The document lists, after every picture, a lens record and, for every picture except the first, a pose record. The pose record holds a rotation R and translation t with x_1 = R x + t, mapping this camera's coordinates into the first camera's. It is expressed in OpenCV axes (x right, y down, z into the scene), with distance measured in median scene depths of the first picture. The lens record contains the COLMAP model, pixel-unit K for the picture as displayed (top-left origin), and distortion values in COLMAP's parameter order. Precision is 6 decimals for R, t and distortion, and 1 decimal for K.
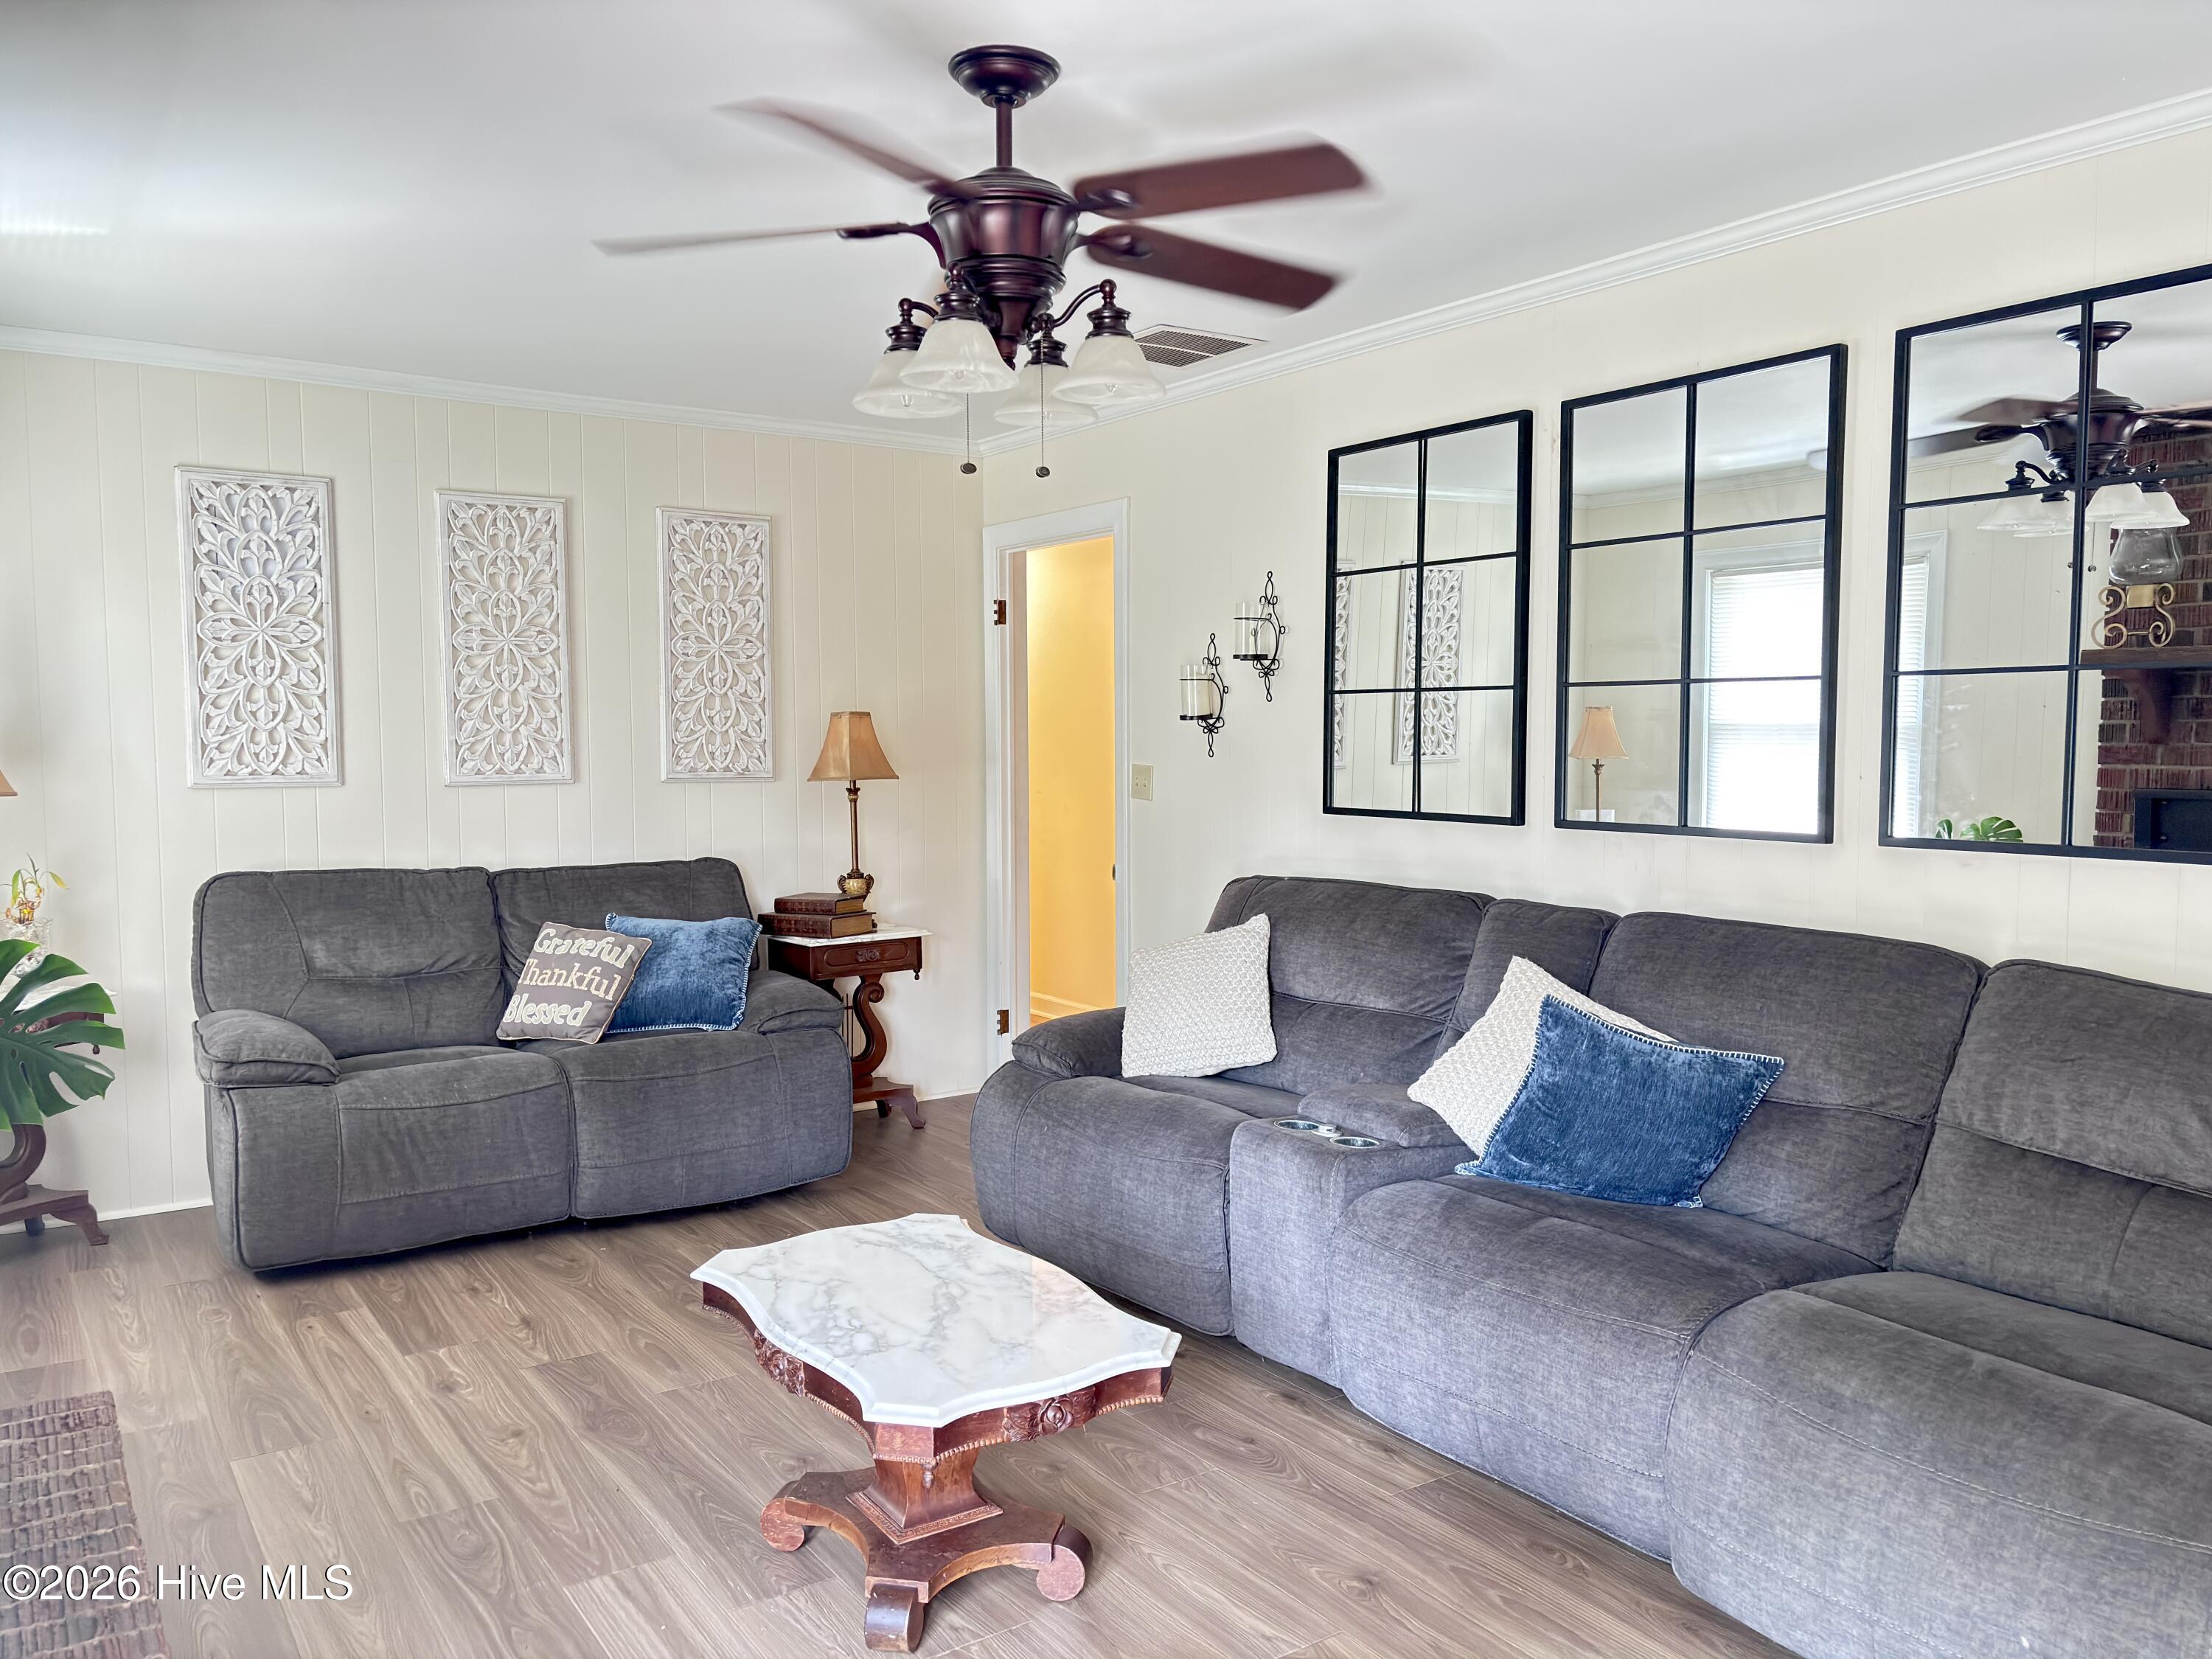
lens RADIAL K [[1647.0, 0, 1106.0], [0, 1647.0, 829.5], [0, 0, 1]] dist [0.007629, -0.002271]
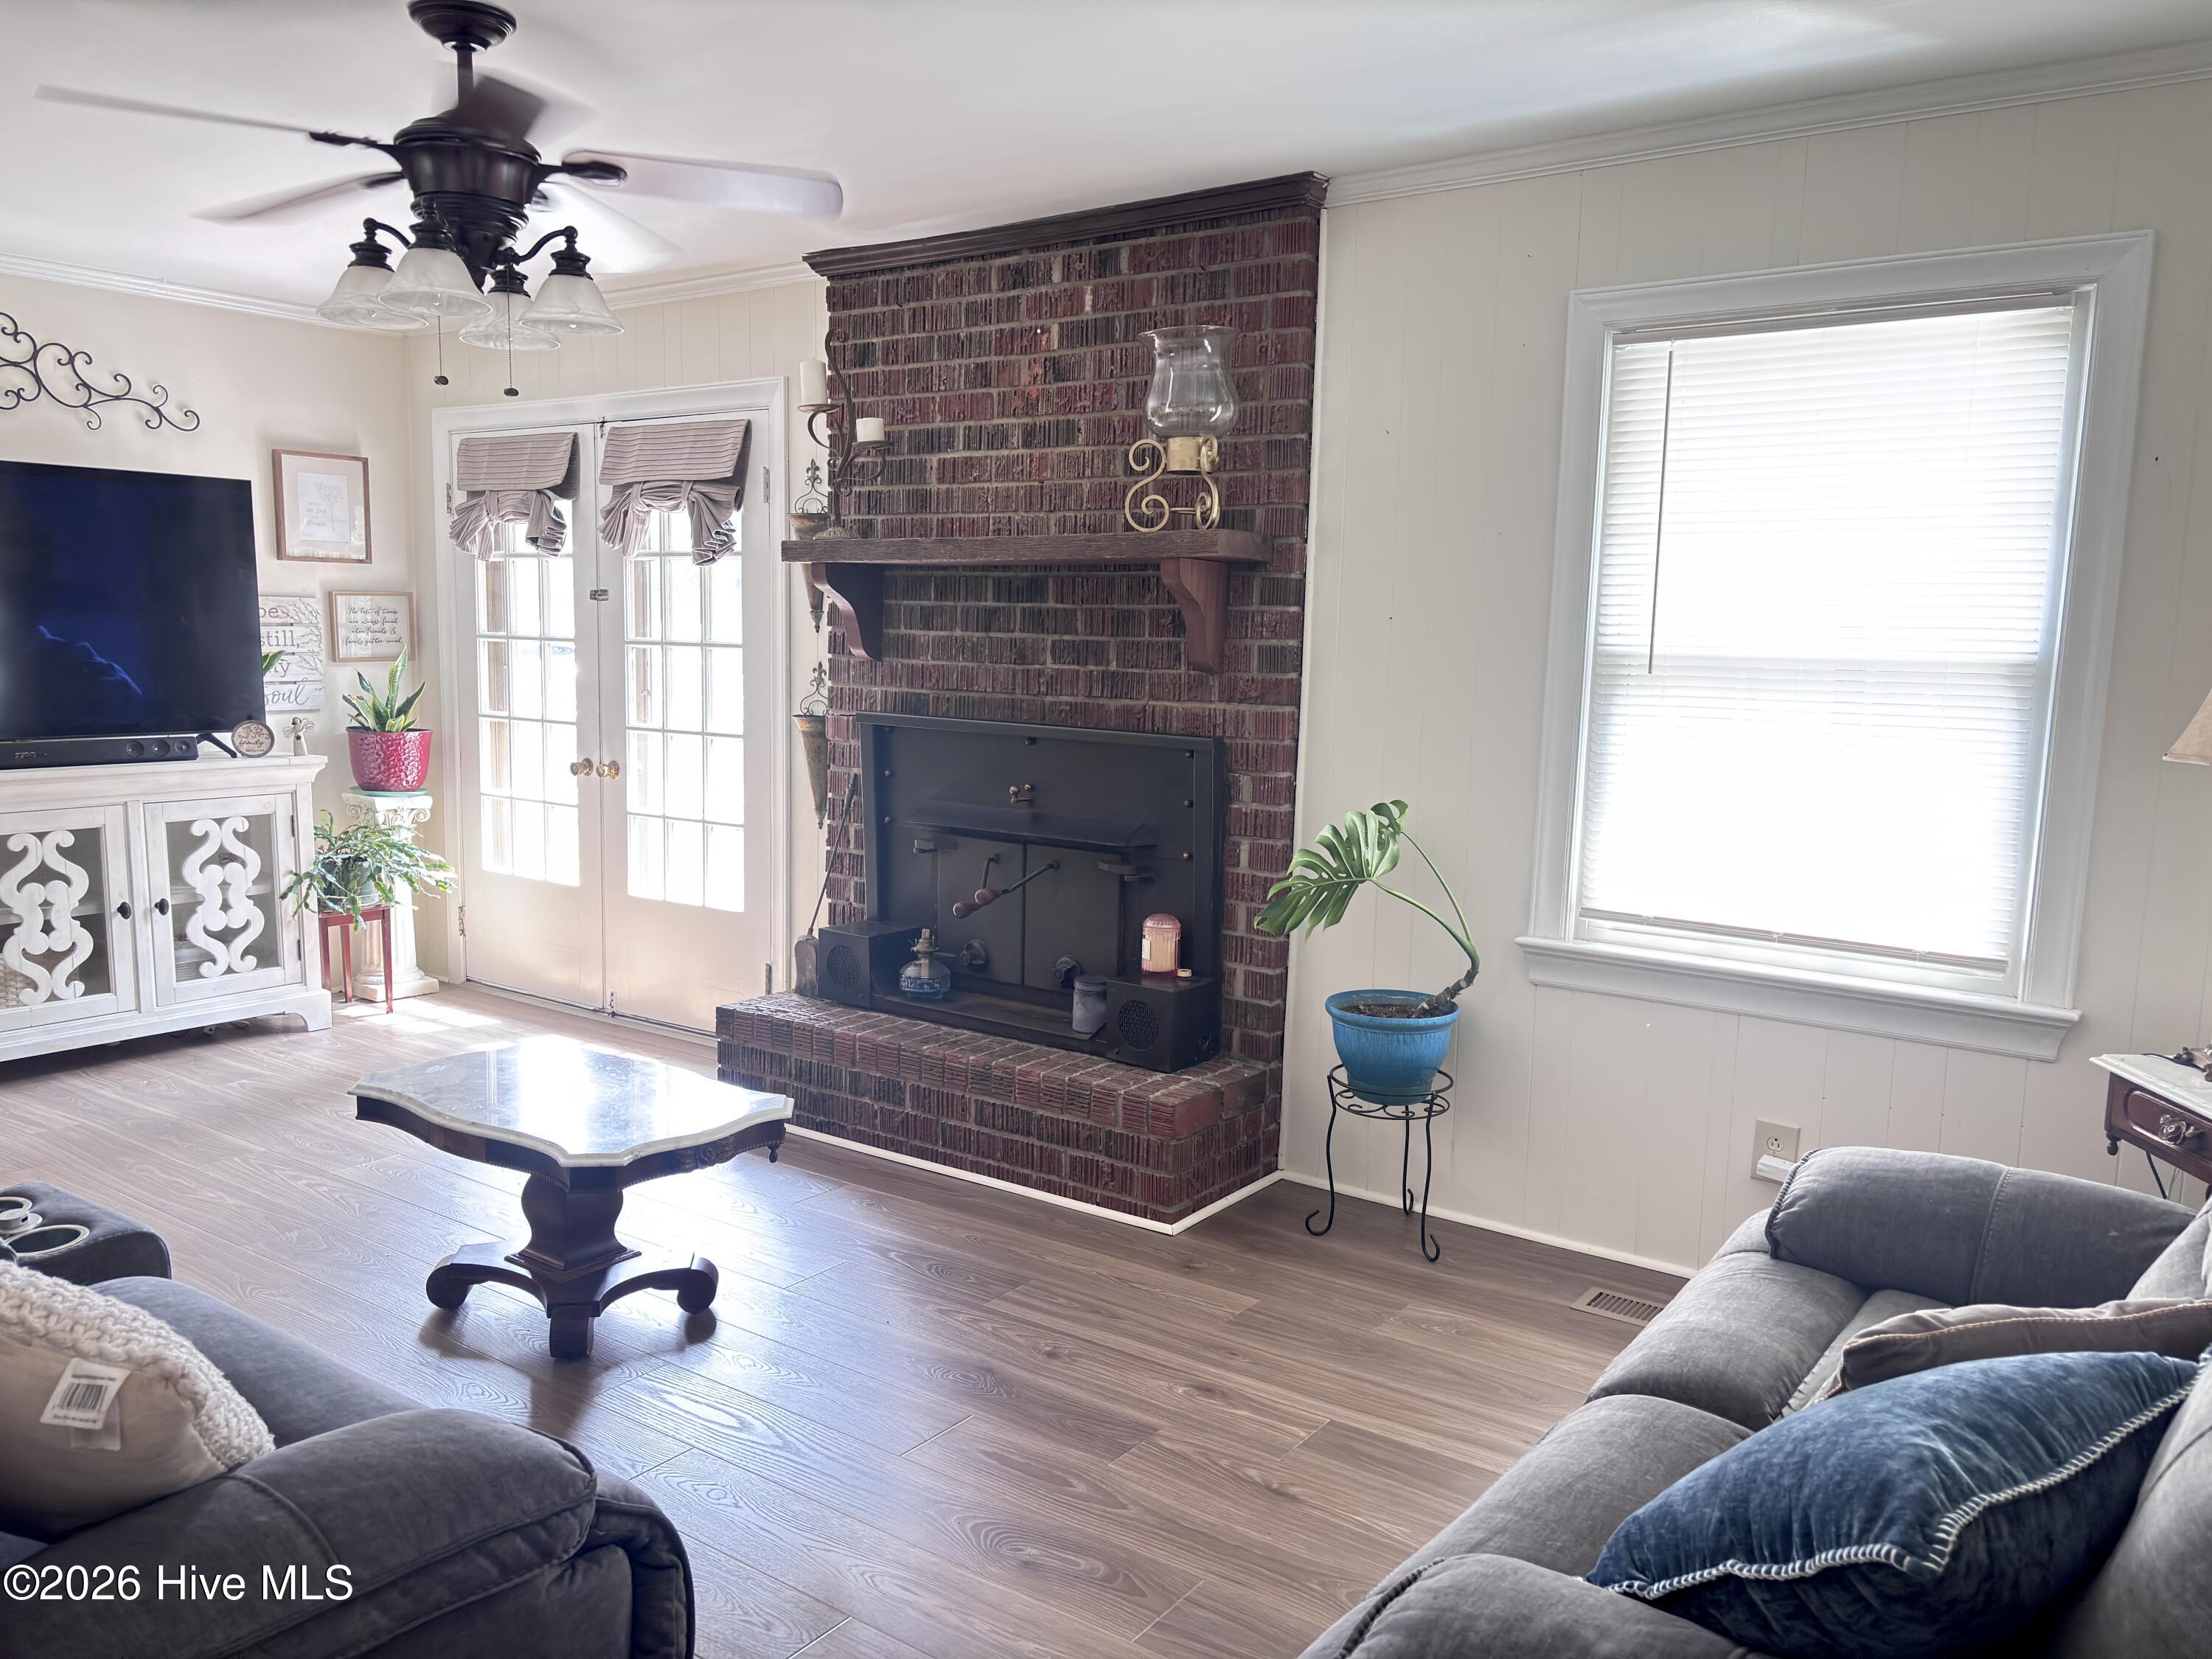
lens RADIAL K [[1652.2, 0, 1113.8], [0, 1652.2, 849.8], [0, 0, 1]] dist [0.009517, -0.000113]
pose [[-0.934911, 0.051326, -0.351152, -0.034182], [-0.025817, 0.977028, 0.211542, -0.100249], [0.353943, 0.206839, -0.912109, 1.234741]]
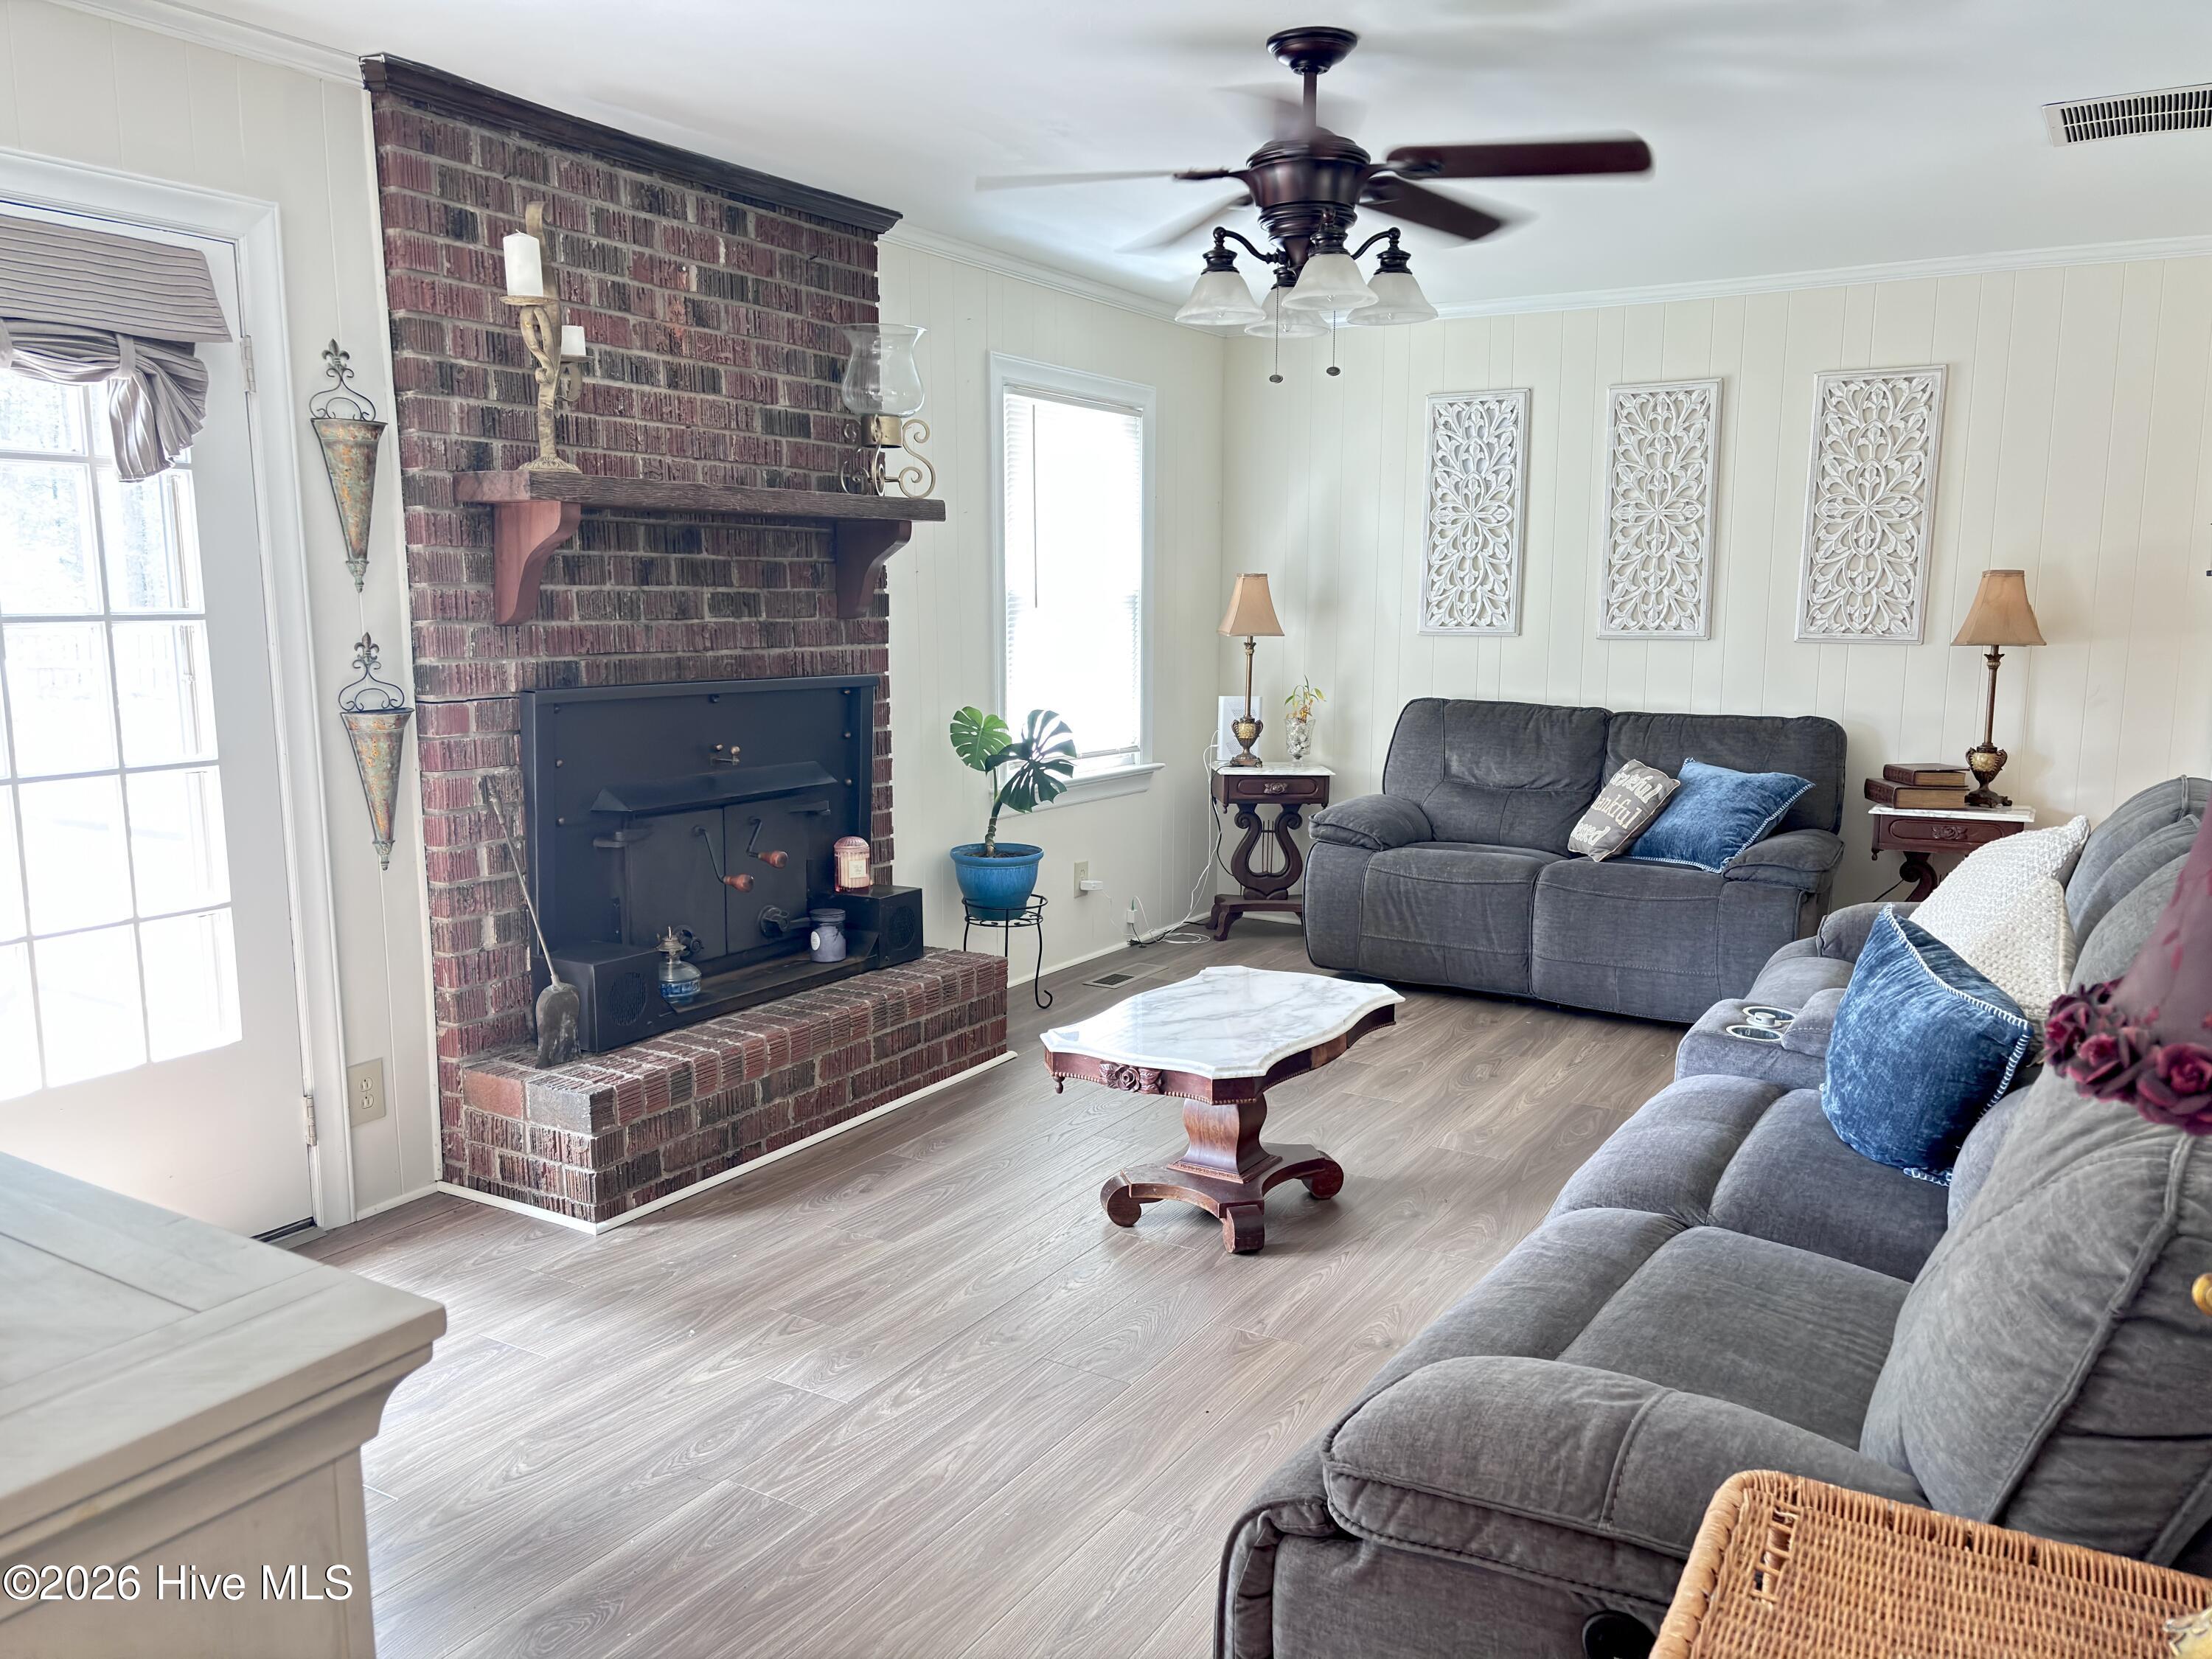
lens RADIAL K [[1647.0, 0, 1106.0], [0, 1647.0, 829.5], [0, 0, 1]] dist [0.007629, -0.002271]
pose [[0.416637, 0.129241, -0.899839, 0.569264], [-0.056823, 0.991609, 0.116112, -0.008239], [0.907295, 0.002755, 0.420485, 0.186848]]
